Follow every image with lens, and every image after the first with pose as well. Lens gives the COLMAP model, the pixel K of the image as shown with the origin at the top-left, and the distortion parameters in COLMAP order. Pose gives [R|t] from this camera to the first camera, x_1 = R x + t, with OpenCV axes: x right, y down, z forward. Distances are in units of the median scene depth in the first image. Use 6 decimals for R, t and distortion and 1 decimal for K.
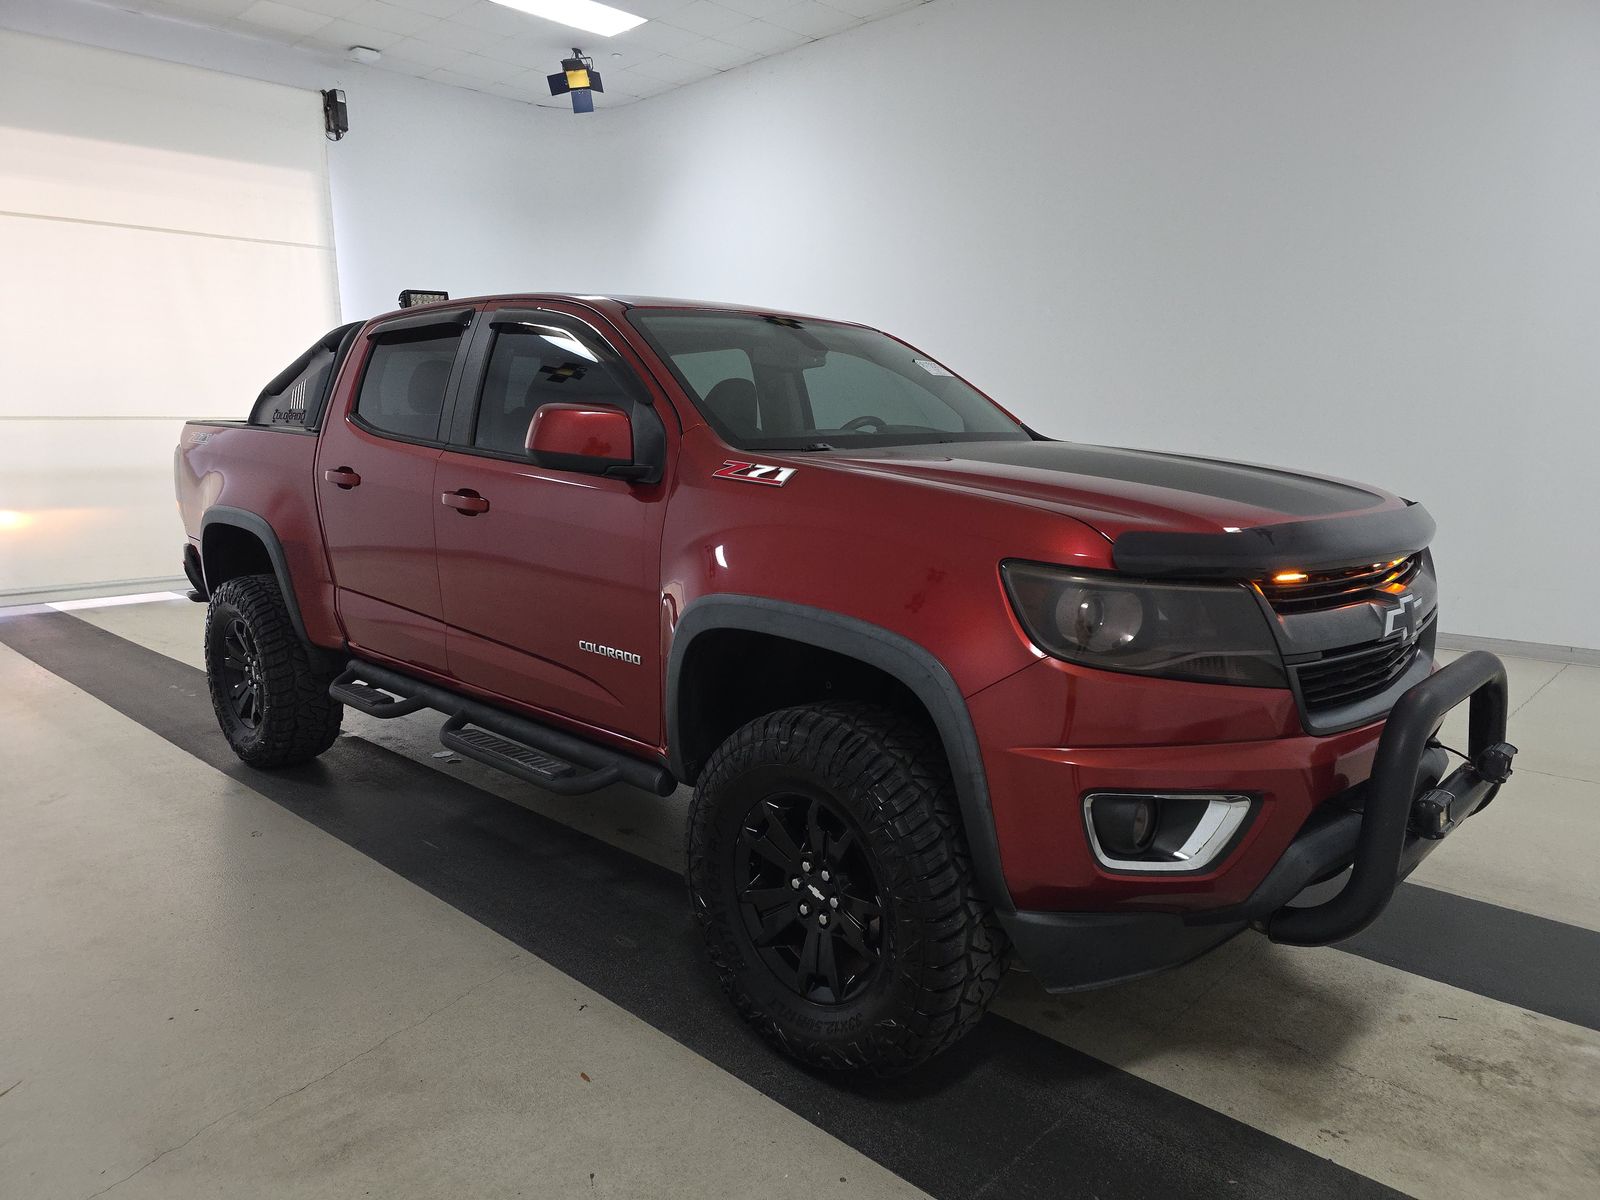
lens RADIAL K [[1076.2, 0, 794.8], [0, 1076.2, 603.3], [0, 0, 1]] dist [0.014097, -0.002099]
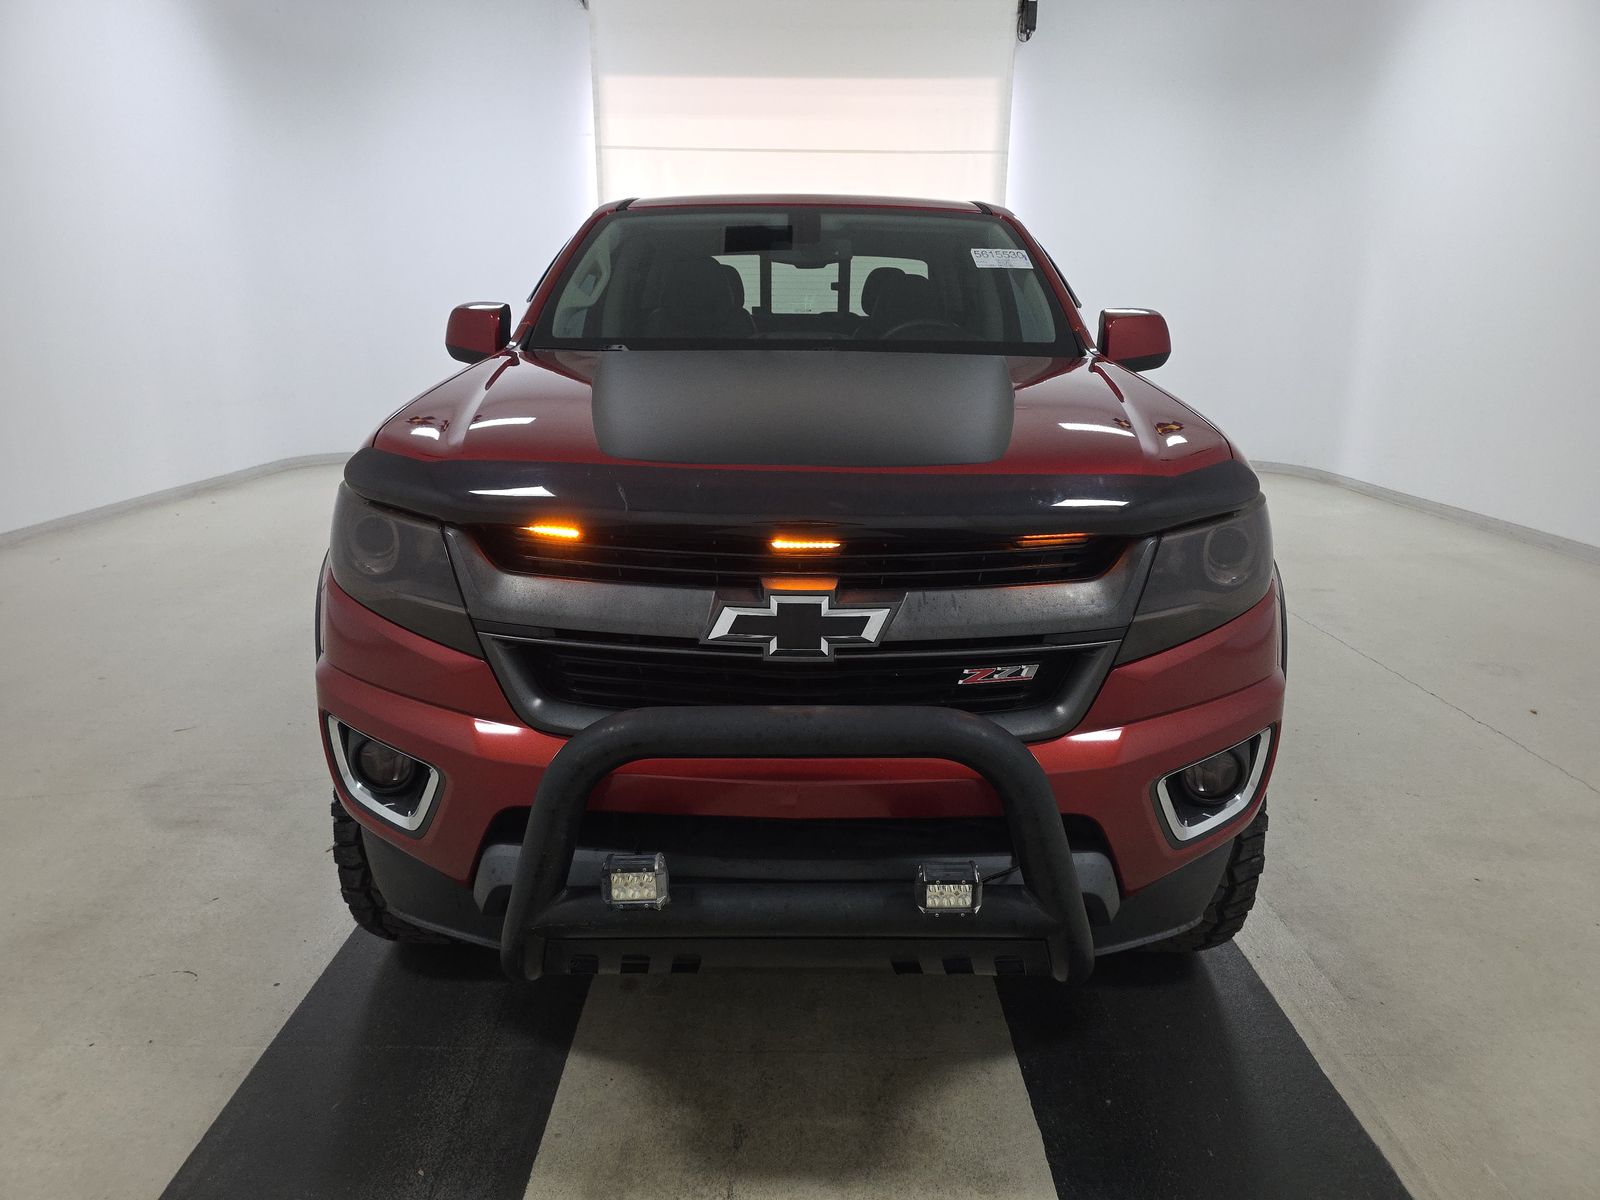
lens RADIAL K [[1076.2, 0, 794.8], [0, 1076.2, 603.3], [0, 0, 1]] dist [0.014097, -0.002099]
pose [[0.690853, 0.197096, -0.695611, 0.979368], [-0.135585, 0.980373, 0.143124, -0.092823], [0.710168, -0.004563, 0.704018, 0.491459]]
